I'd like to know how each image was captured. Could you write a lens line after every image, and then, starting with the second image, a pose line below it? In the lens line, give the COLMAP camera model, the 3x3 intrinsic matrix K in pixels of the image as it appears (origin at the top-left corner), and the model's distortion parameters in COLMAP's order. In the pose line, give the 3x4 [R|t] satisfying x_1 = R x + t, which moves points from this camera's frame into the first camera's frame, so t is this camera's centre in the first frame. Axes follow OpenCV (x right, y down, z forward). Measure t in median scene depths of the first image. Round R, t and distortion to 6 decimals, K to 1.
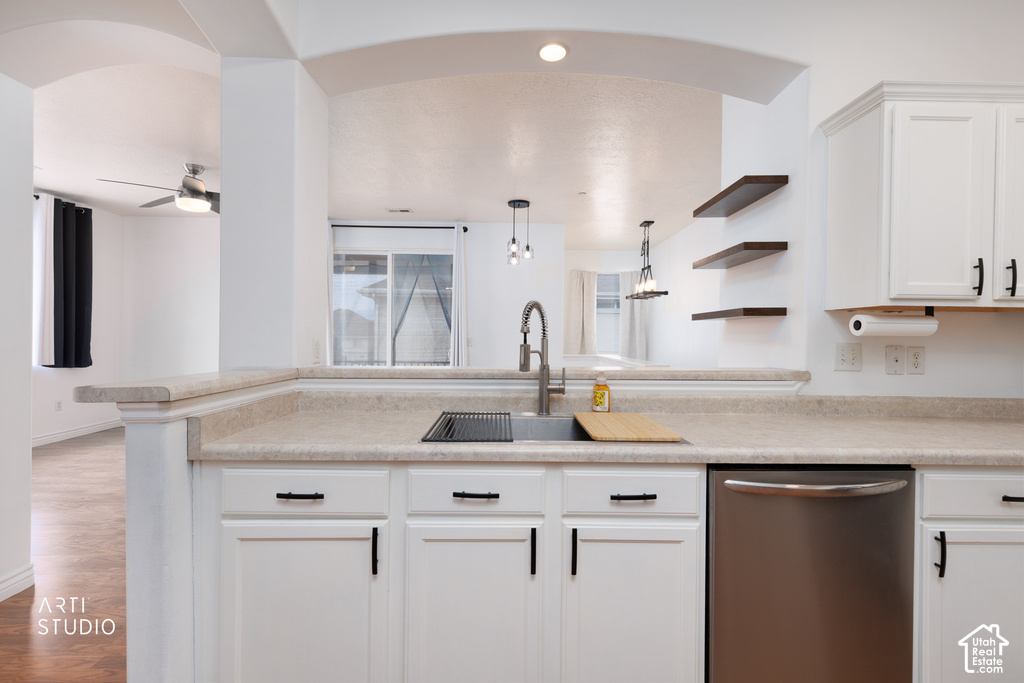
lens RADIAL K [[453.3, 0, 513.3], [0, 453.3, 338.7], [0, 0, 1]] dist [0.005017, 0.000237]
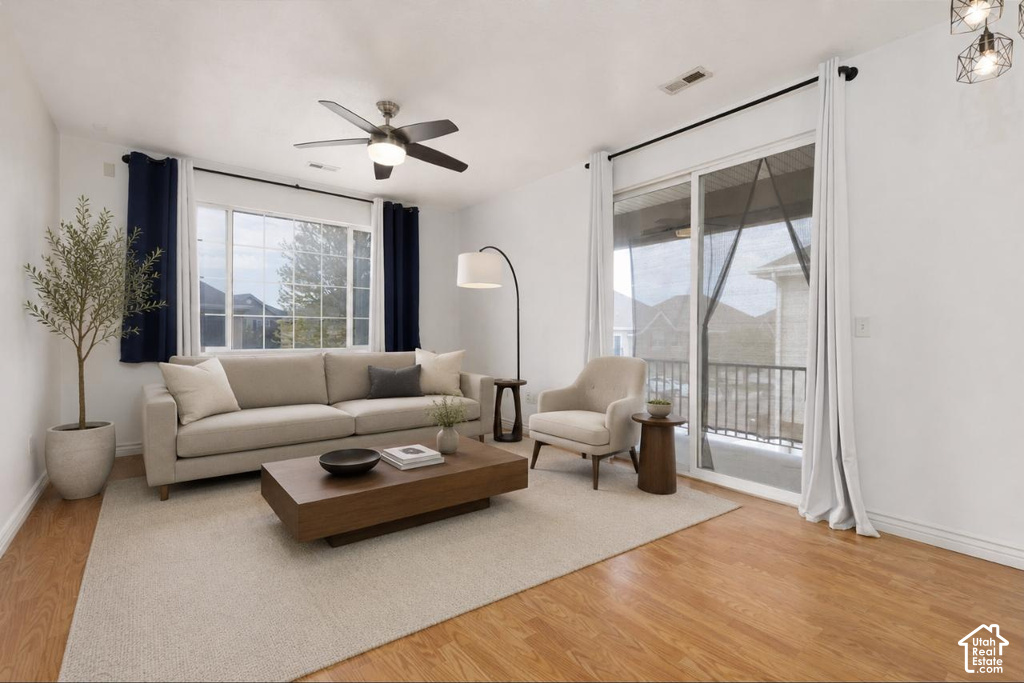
lens RADIAL K [[446.4, 0, 507.2], [0, 446.4, 341.9], [0, 0, 1]] dist [-0.010731, -0.000014]
pose [[0.619433, 0.010501, -0.784979, 0.034588], [0.002986, 0.999872, 0.015733, 0.016765], [0.785044, -0.012090, 0.619322, 0.516356]]
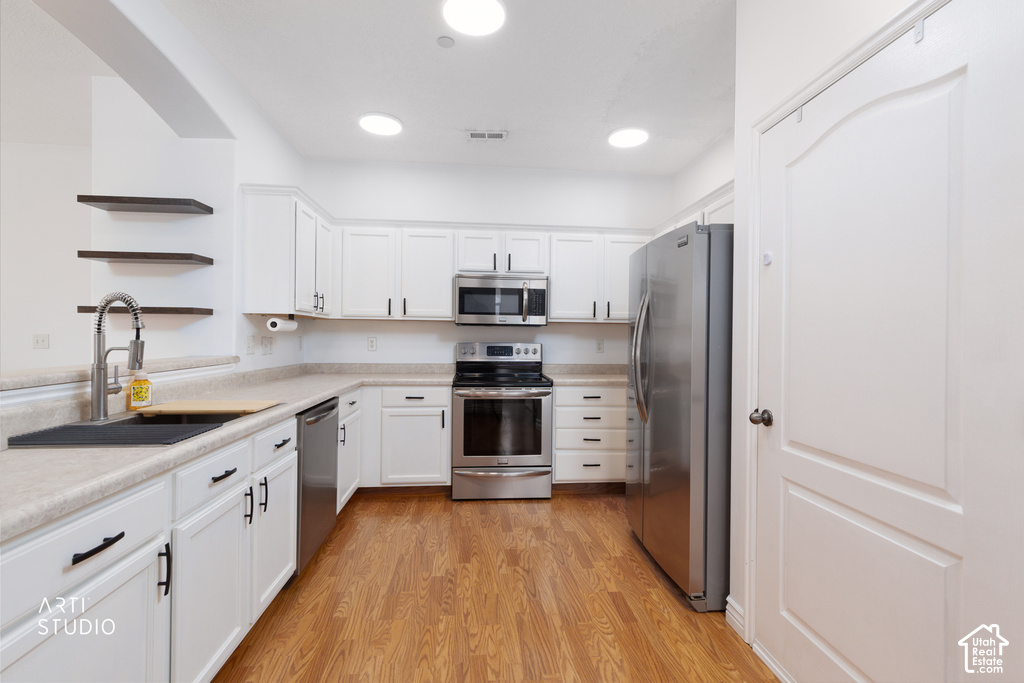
lens RADIAL K [[453.3, 0, 512.3], [0, 453.3, 337.1], [0, 0, 1]] dist [0.005017, 0.000237]
pose [[-0.068366, -0.013618, 0.997567, -0.964841], [-0.005821, 0.999895, 0.013251, -0.012321], [-0.997643, -0.004901, -0.068438, 0.282235]]
